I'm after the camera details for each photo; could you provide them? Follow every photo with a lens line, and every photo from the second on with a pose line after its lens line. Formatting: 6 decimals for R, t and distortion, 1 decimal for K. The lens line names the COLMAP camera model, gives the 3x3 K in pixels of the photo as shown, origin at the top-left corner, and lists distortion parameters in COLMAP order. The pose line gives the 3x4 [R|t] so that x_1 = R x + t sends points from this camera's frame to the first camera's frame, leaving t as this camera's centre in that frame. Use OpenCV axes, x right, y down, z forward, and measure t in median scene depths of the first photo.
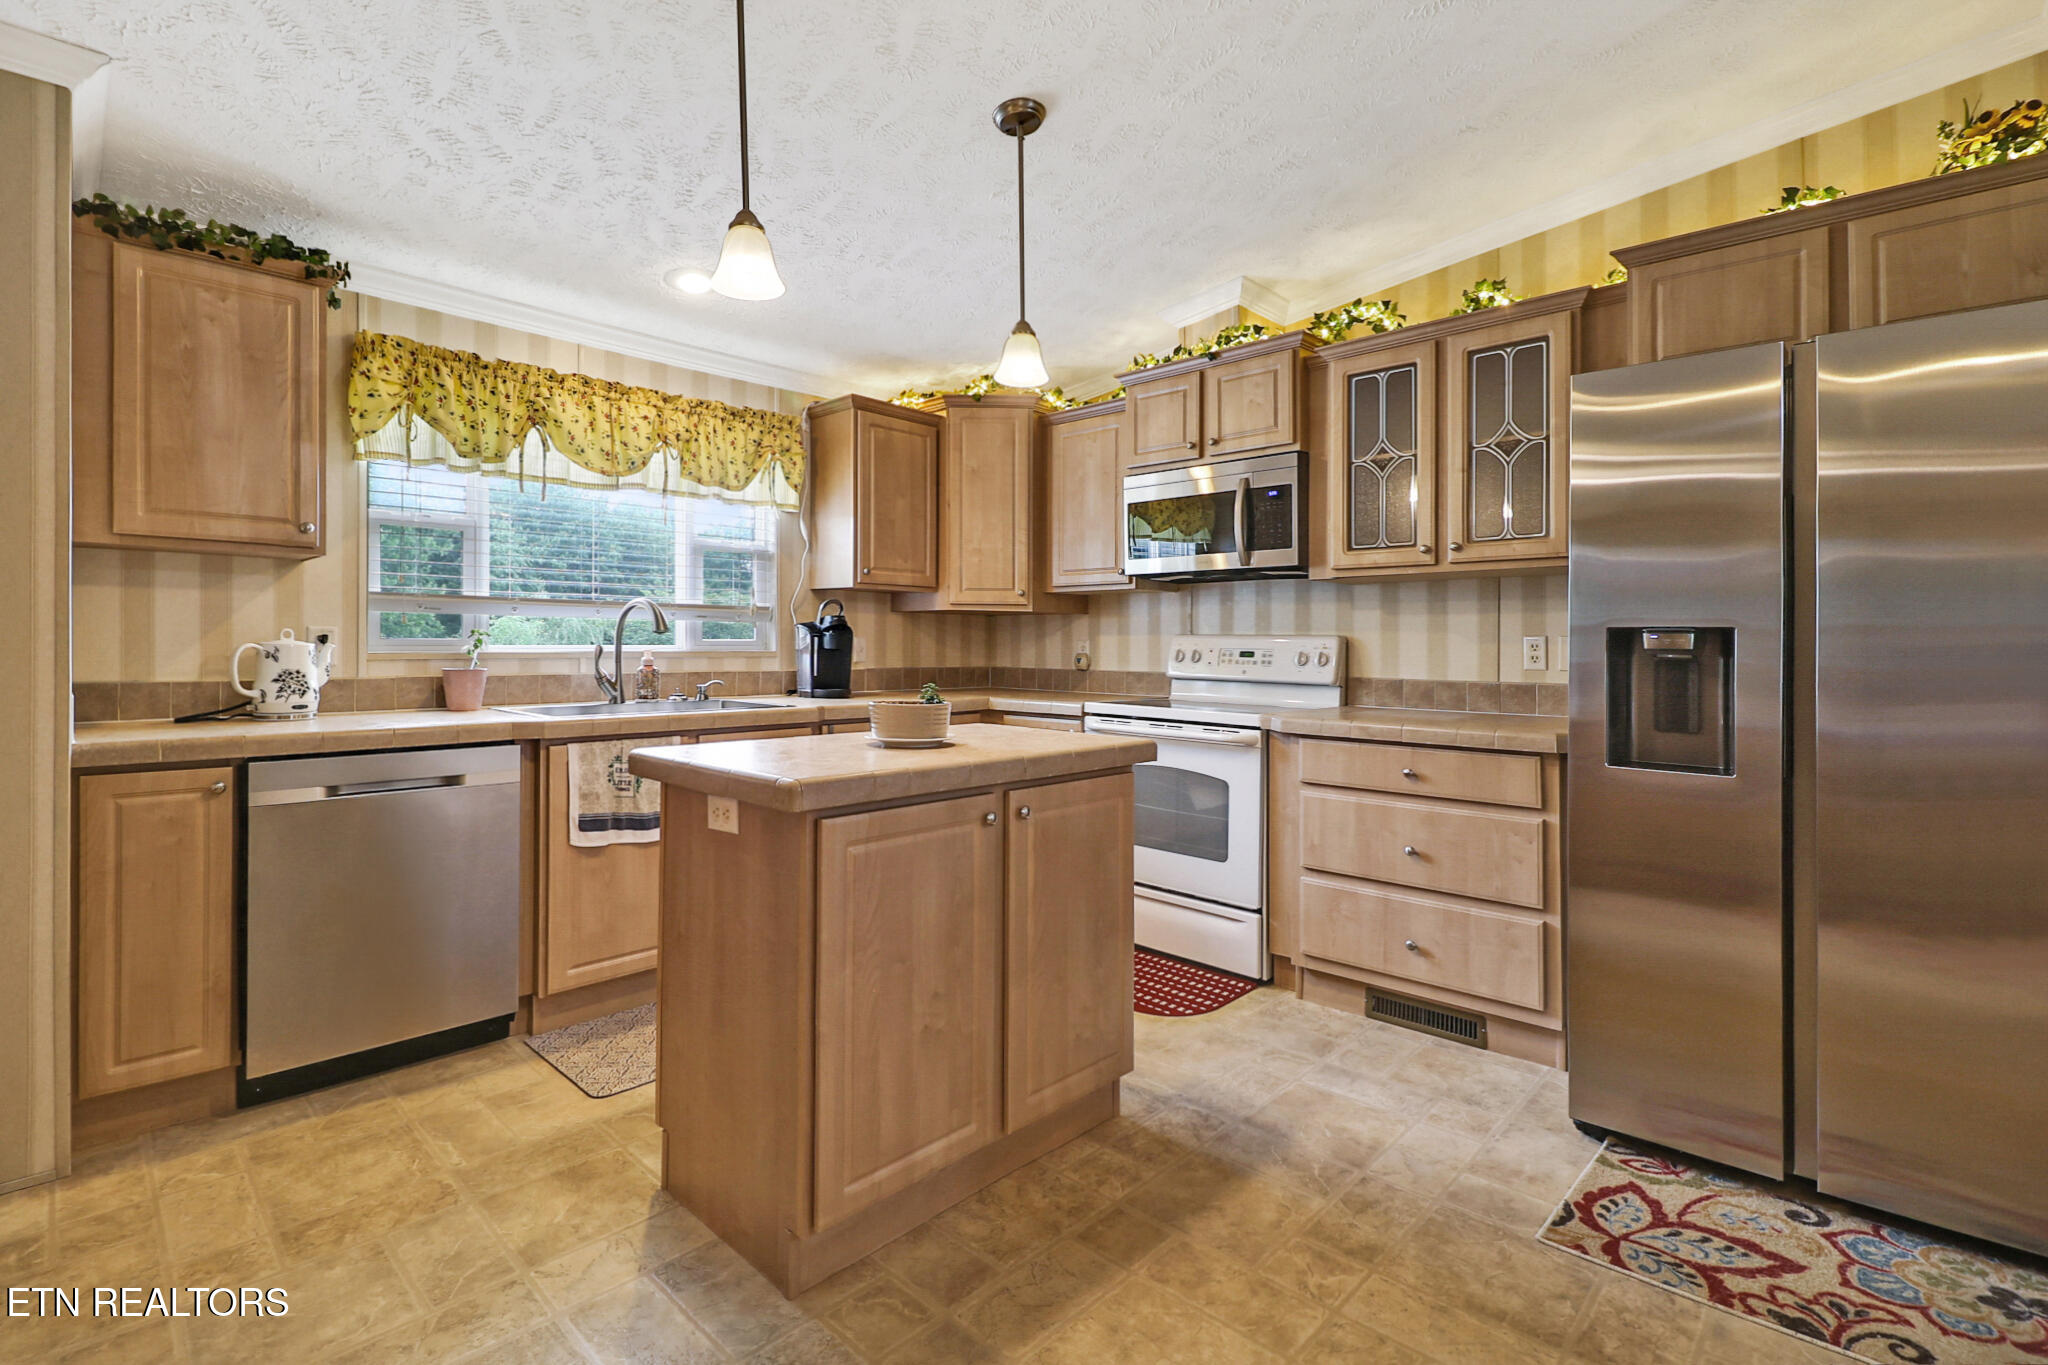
lens RADIAL K [[949.8, 0, 1007.0], [0, 949.8, 659.3], [0, 0, 1]] dist [0.009792, -0.010046]
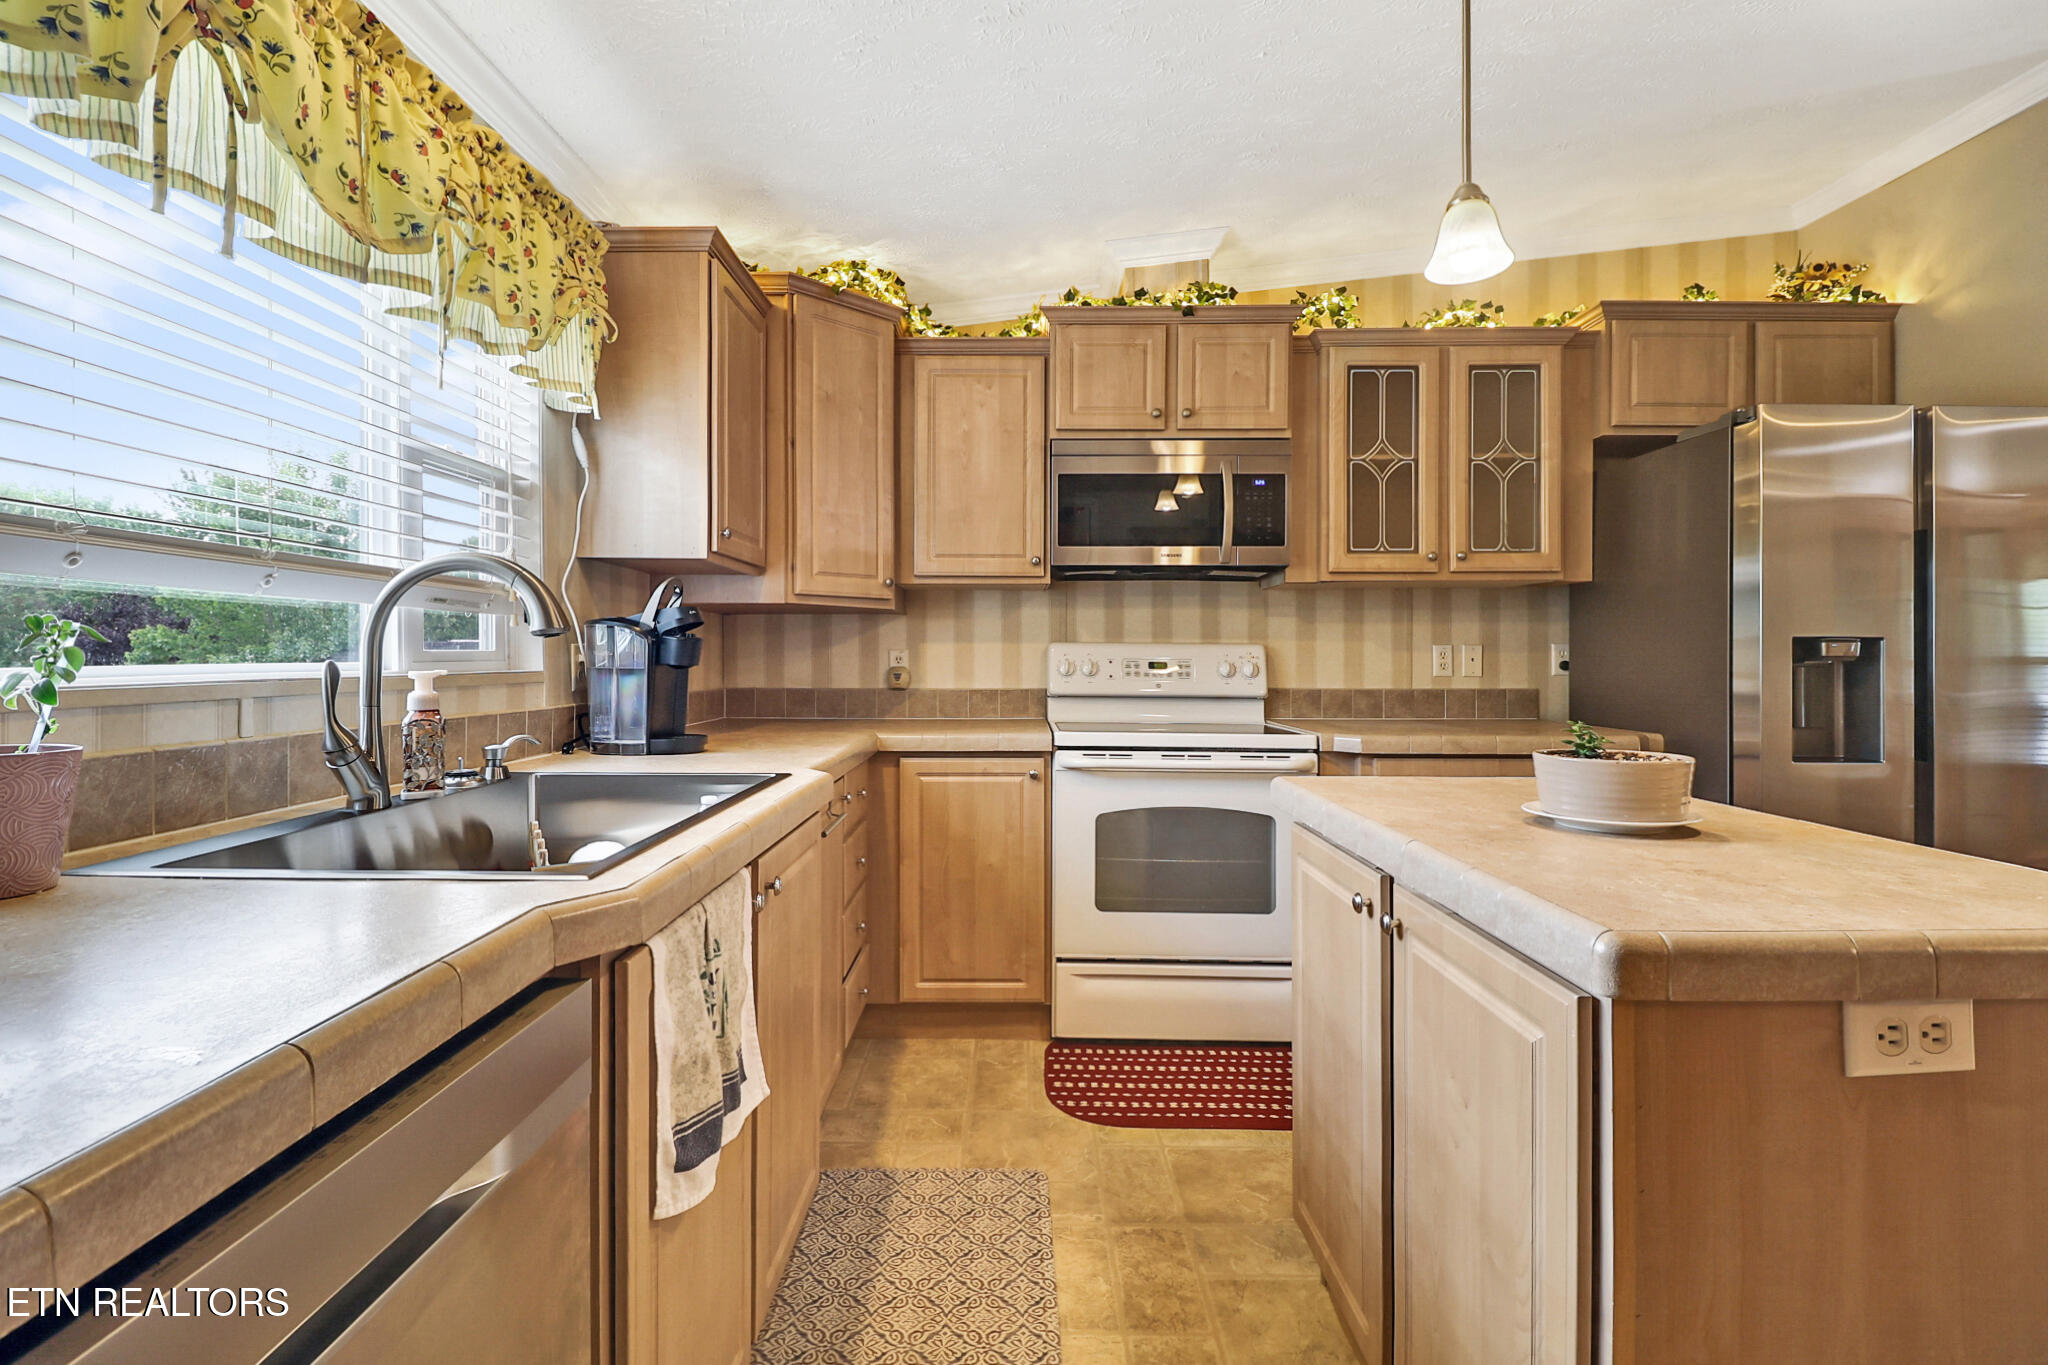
lens RADIAL K [[949.8, 0, 995.2], [0, 949.8, 652.9], [0, 0, 1]] dist [0.009792, -0.010046]
pose [[0.727272, -0.003723, 0.686339, -0.525619], [0.014796, 0.999838, -0.010255, -0.011471], [-0.686190, 0.017613, 0.727209, 0.552490]]
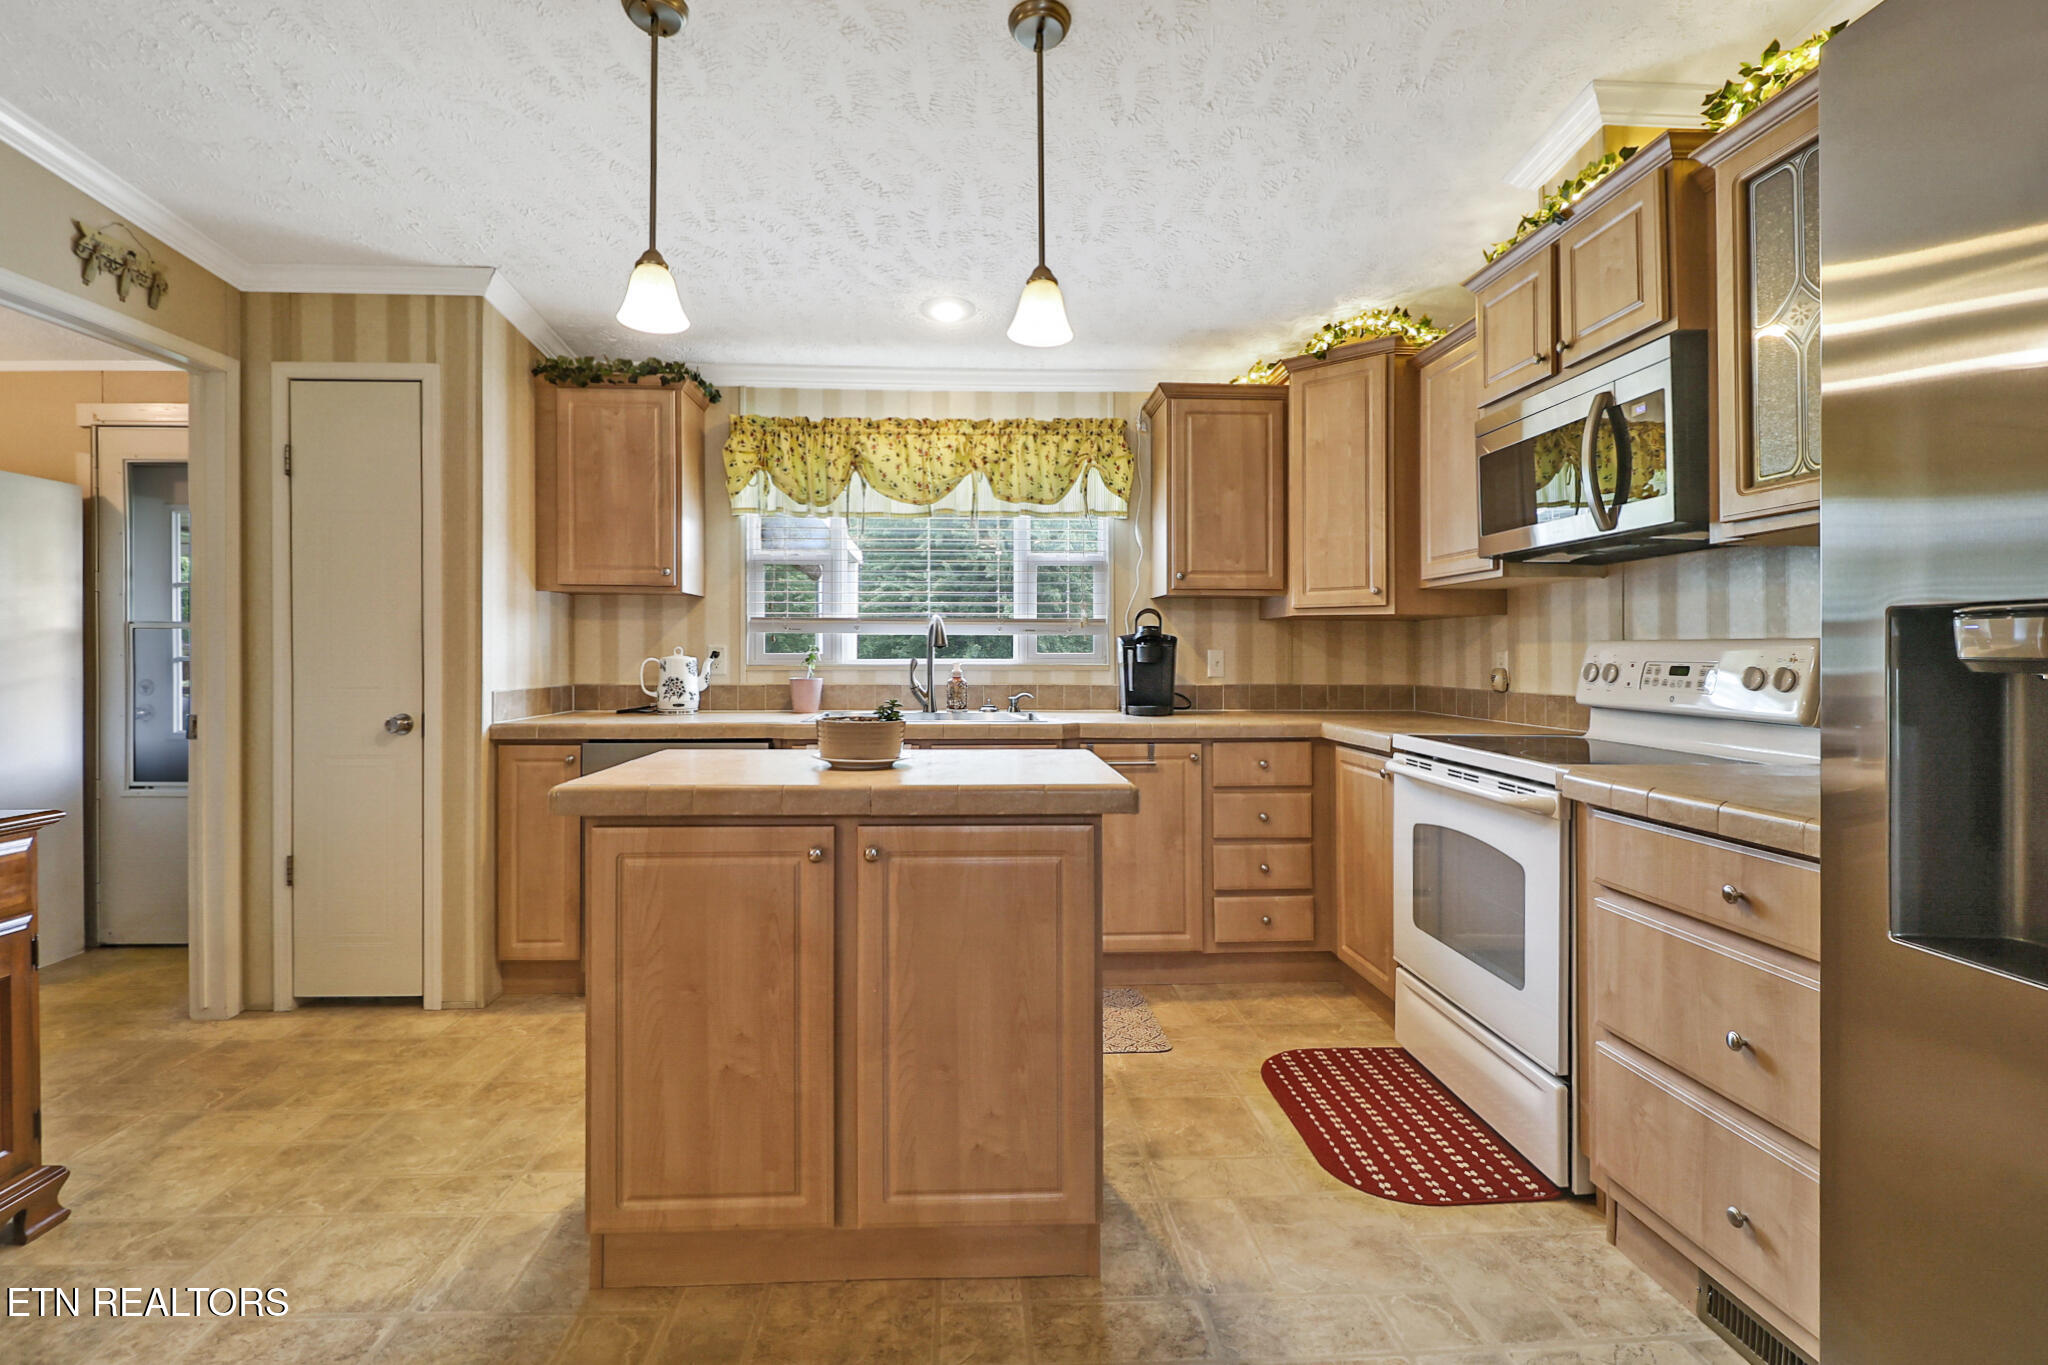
lens RADIAL K [[949.8, 0, 1003.1], [0, 949.8, 662.0], [0, 0, 1]] dist [0.009792, -0.010046]
pose [[0.729921, -0.000894, -0.683531, 0.415945], [-0.008131, 0.999917, -0.009992, -0.001349], [0.683483, 0.012851, 0.729853, 0.279064]]
